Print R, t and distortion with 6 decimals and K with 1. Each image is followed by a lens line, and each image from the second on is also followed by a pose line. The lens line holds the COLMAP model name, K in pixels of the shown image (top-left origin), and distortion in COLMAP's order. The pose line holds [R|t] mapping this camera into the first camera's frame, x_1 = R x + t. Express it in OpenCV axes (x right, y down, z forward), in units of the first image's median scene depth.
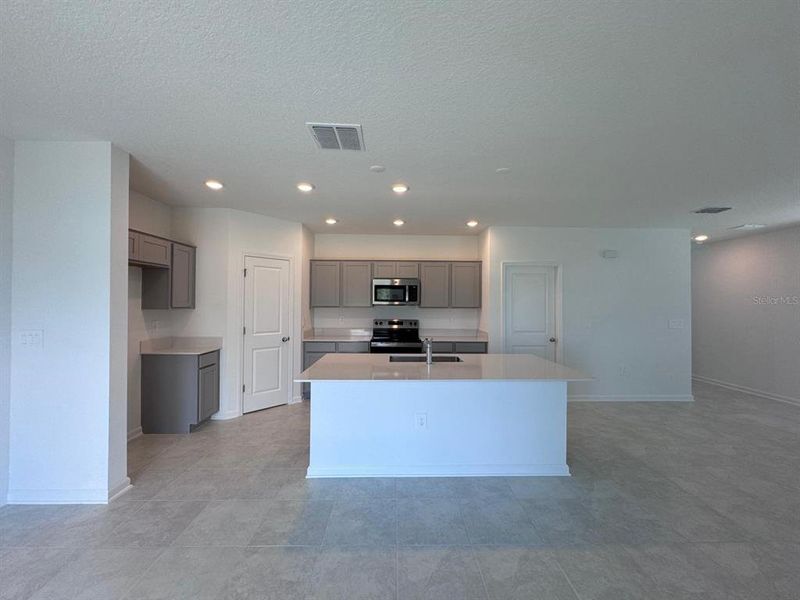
lens RADIAL K [[319.9, 0, 400.4], [0, 319.9, 300.2], [0, 0, 1]] dist [-0.002649, 0.000607]
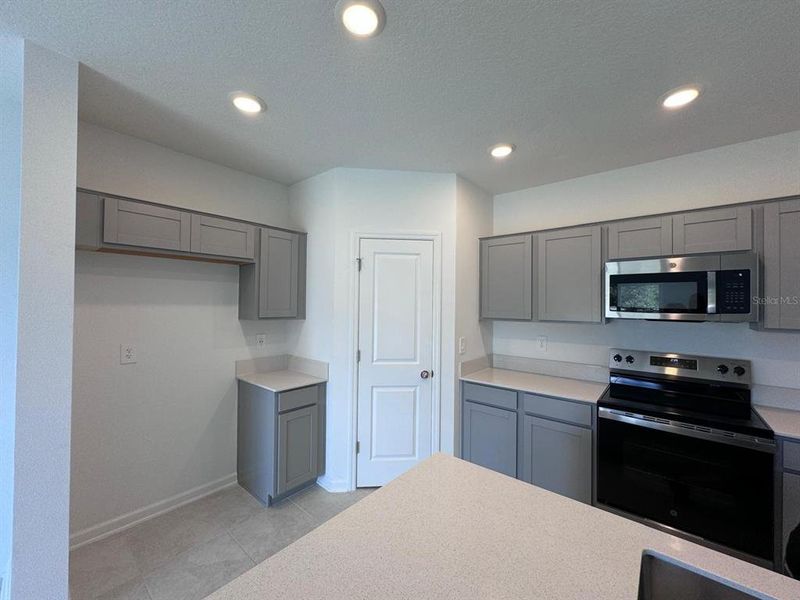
lens RADIAL K [[319.9, 0, 401.1], [0, 319.9, 300.6], [0, 0, 1]] dist [-0.002649, 0.000607]
pose [[0.750842, -0.006368, -0.660451, -0.006533], [-0.002645, 0.999917, -0.012649, -0.006735], [0.660477, 0.011244, 0.750762, 0.604859]]
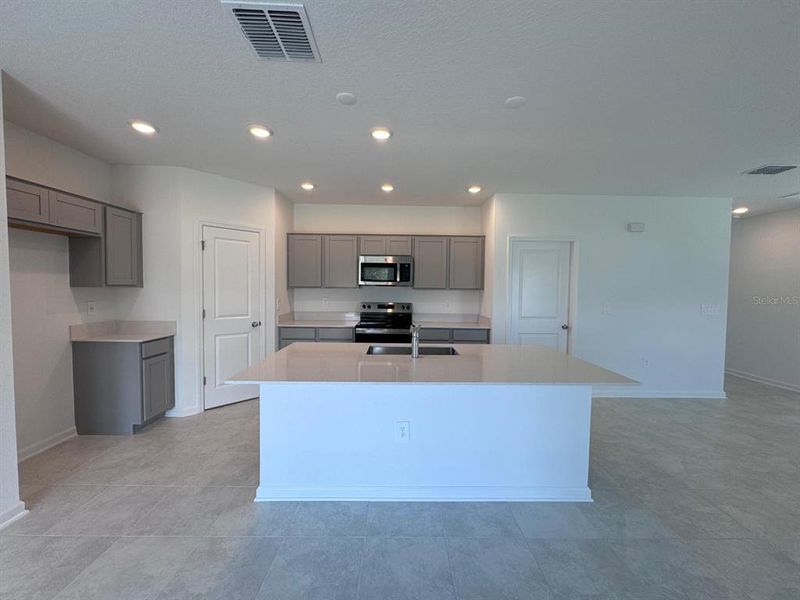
lens RADIAL K [[319.9, 0, 400.1], [0, 319.9, 299.6], [0, 0, 1]] dist [-0.002649, 0.000607]
pose [[0.999929, 0.006869, -0.009739, 0.044688], [-0.006408, 0.998896, 0.046544, 0.015004], [0.010048, -0.046478, 0.998869, 0.163569]]
